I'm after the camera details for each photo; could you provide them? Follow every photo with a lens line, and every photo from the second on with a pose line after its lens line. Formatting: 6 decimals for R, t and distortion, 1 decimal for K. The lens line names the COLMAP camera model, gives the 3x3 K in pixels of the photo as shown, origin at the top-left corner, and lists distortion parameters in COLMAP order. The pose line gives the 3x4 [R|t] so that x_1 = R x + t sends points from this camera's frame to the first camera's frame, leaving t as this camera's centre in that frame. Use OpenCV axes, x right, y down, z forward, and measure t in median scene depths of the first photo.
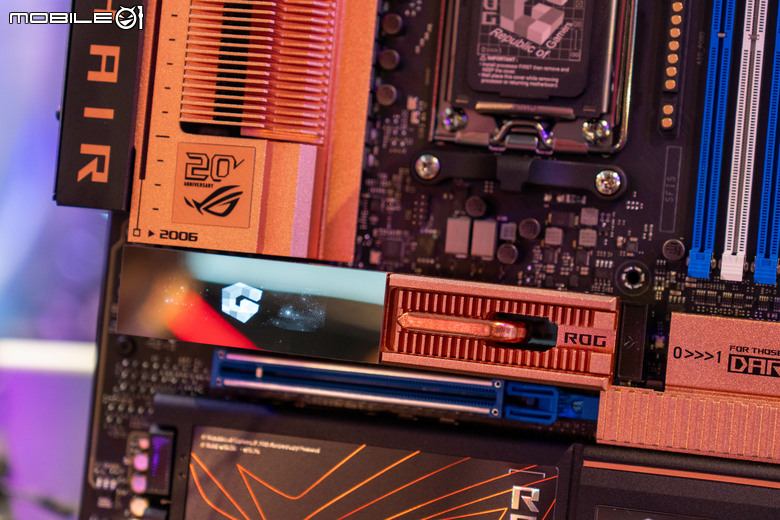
lens RADIAL K [[1836.0, 0, 383.4], [0, 1836.0, 243.0], [0, 0, 1]] dist [0.034452, -0.288764]
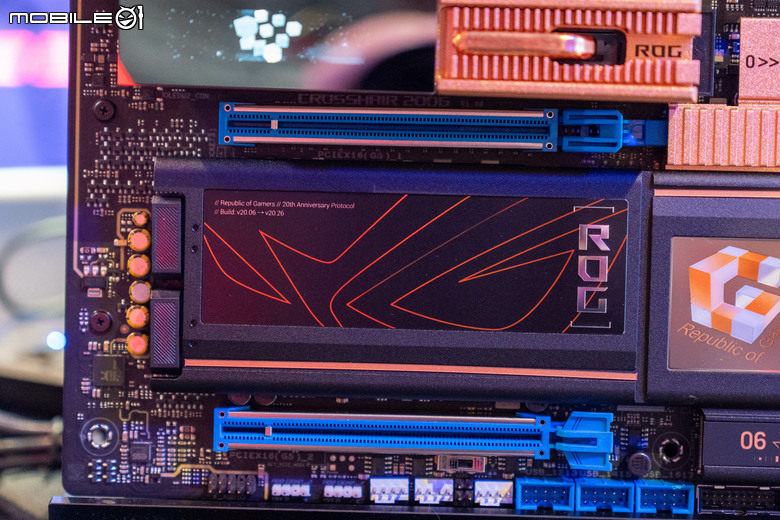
lens RADIAL K [[1836.0, 0, 383.4], [0, 1836.0, 243.0], [0, 0, 1]] dist [0.034452, -0.288764]
pose [[0.979860, -0.081097, 0.182479, -0.187589], [0.068986, 0.995032, 0.071778, 0.070055], [-0.187393, -0.057744, 0.980586, 0.135708]]
